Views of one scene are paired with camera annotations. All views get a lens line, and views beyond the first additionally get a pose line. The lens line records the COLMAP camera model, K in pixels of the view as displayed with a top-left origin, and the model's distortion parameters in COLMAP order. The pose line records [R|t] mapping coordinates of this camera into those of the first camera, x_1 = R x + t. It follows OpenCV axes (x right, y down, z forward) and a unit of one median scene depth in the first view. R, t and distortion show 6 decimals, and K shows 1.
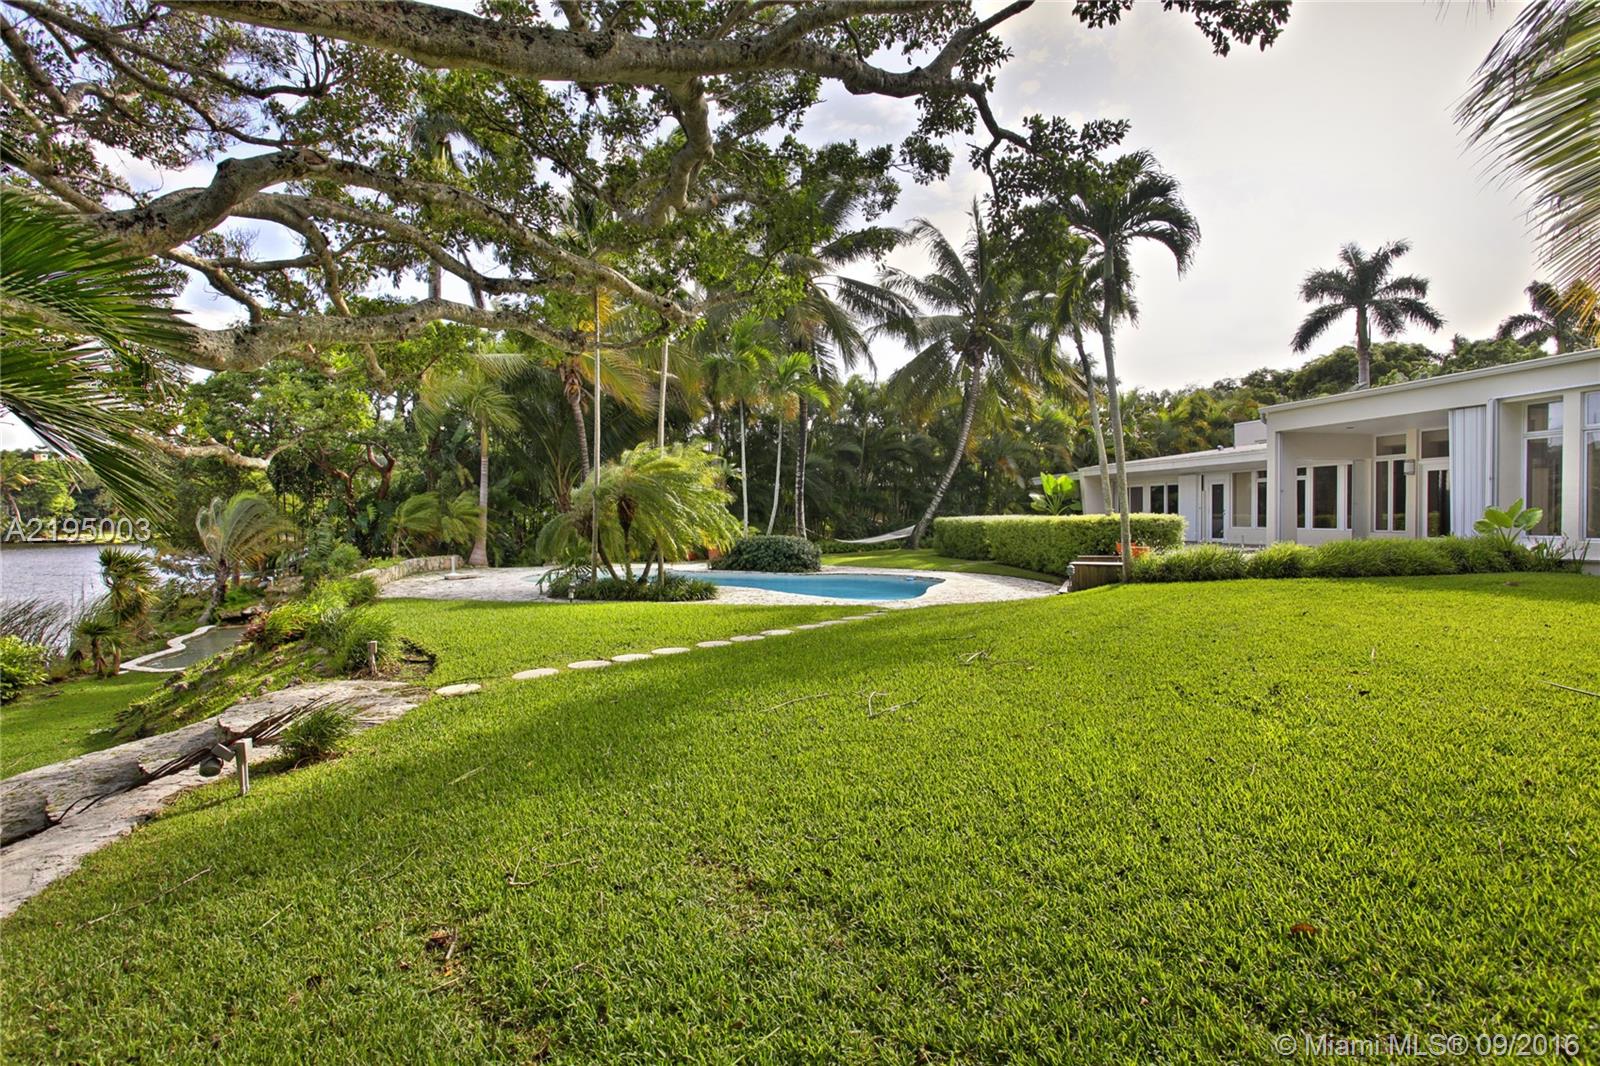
lens RADIAL K [[790.4, 0, 795.8], [0, 790.4, 527.5], [0, 0, 1]] dist [-0.022132, 0.000464]
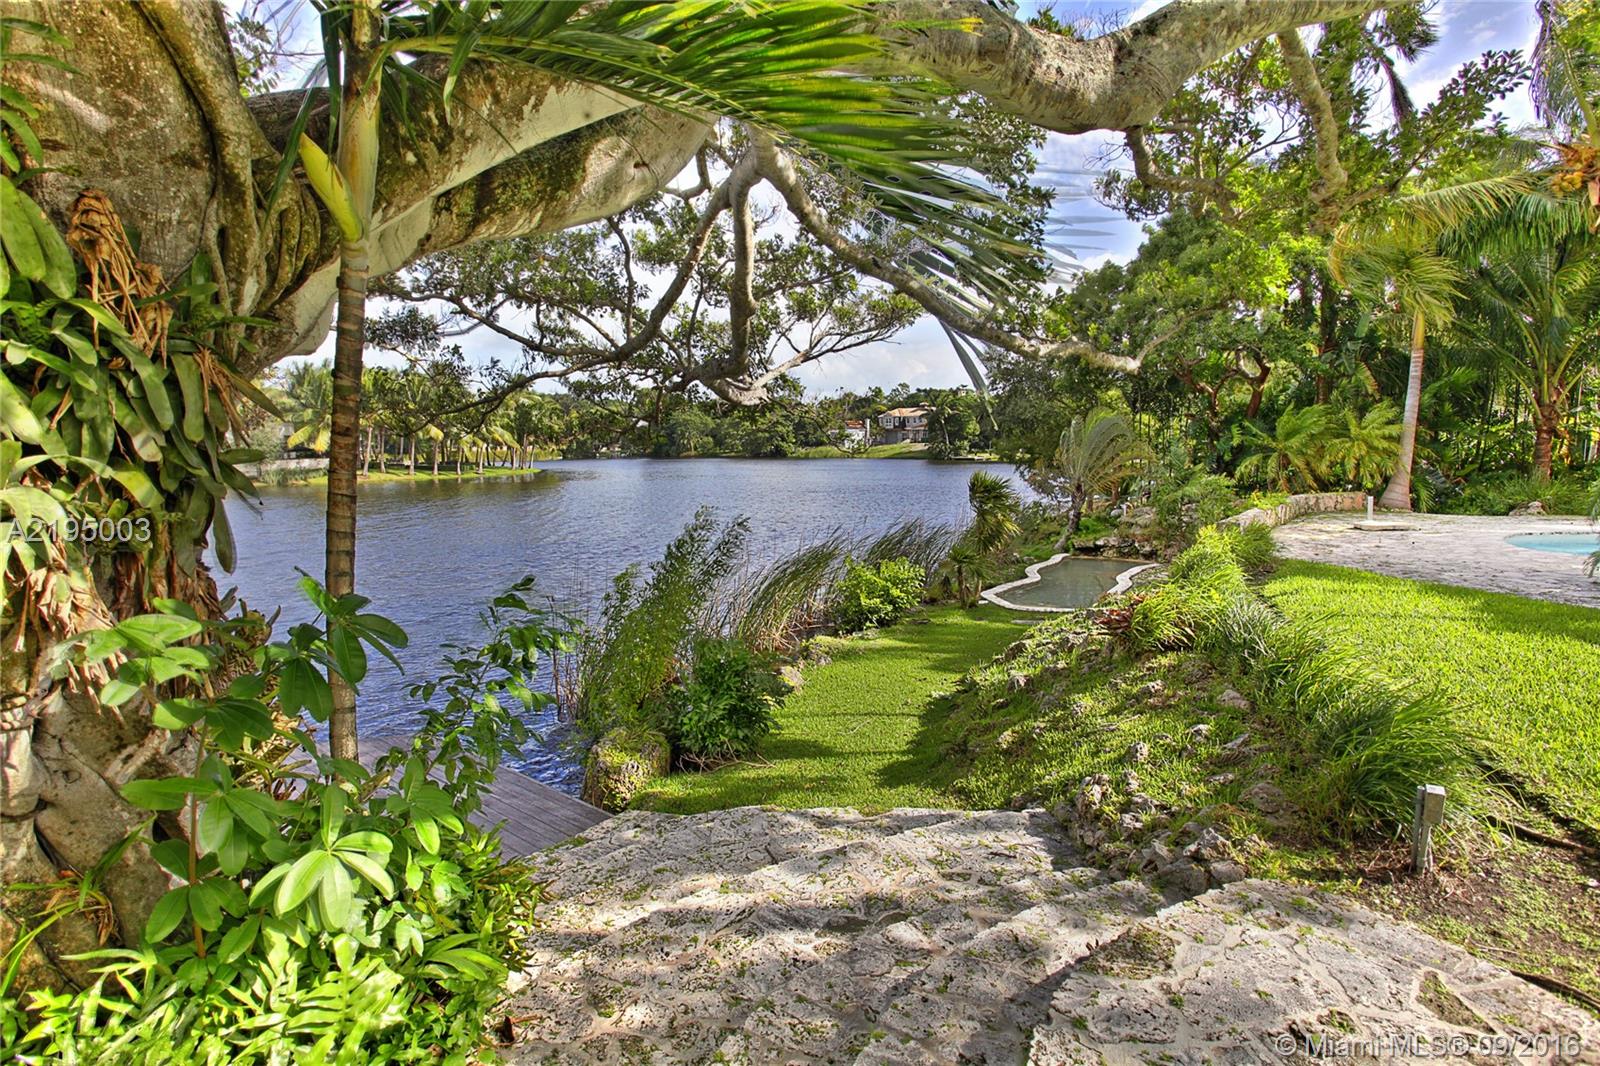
lens RADIAL K [[790.4, 0, 801.8], [0, 790.4, 529.2], [0, 0, 1]] dist [-0.022132, 0.000464]
pose [[0.563368, 0.089155, -0.821381, -0.138246], [-0.006506, 0.994609, 0.103495, -0.001920], [0.826180, -0.052962, 0.560911, 0.189559]]
